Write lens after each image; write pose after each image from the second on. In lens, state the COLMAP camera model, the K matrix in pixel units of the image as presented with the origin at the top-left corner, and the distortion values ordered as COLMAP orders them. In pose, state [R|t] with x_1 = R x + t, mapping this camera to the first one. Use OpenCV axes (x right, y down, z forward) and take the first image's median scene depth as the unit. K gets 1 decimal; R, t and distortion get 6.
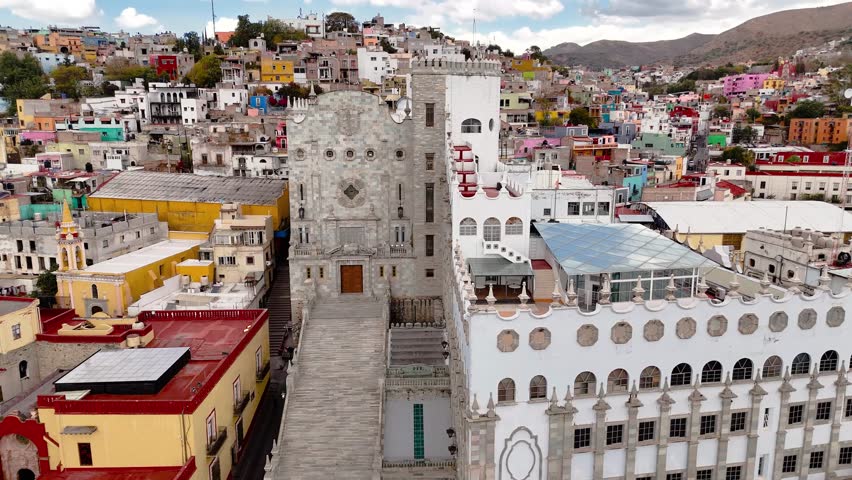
lens RADIAL K [[600.5, 0, 426.0], [0, 600.5, 240.0], [0, 0, 1]] dist [0.044355, 0.001824]
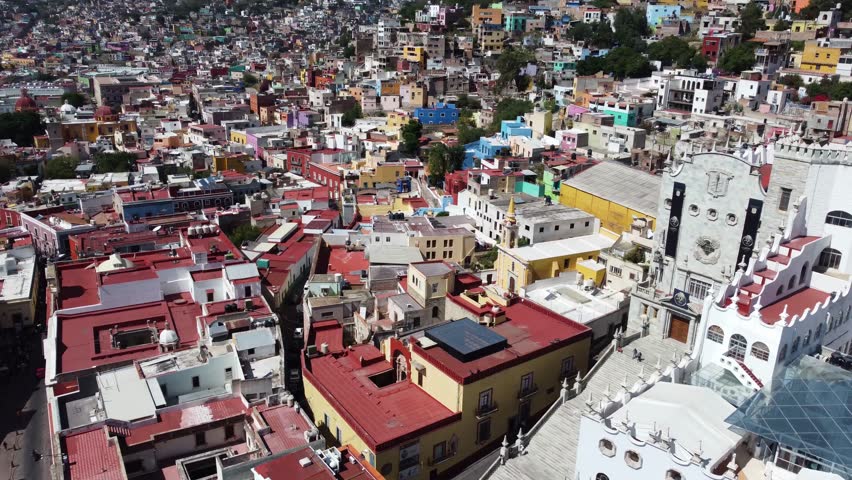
lens RADIAL K [[600.5, 0, 426.0], [0, 600.5, 240.0], [0, 0, 1]] dist [0.044355, 0.001824]
pose [[0.636909, 0.258333, -0.726369, 0.249324], [-0.201417, 0.965221, 0.166670, -0.133195], [0.744163, 0.040149, 0.666791, -0.041554]]
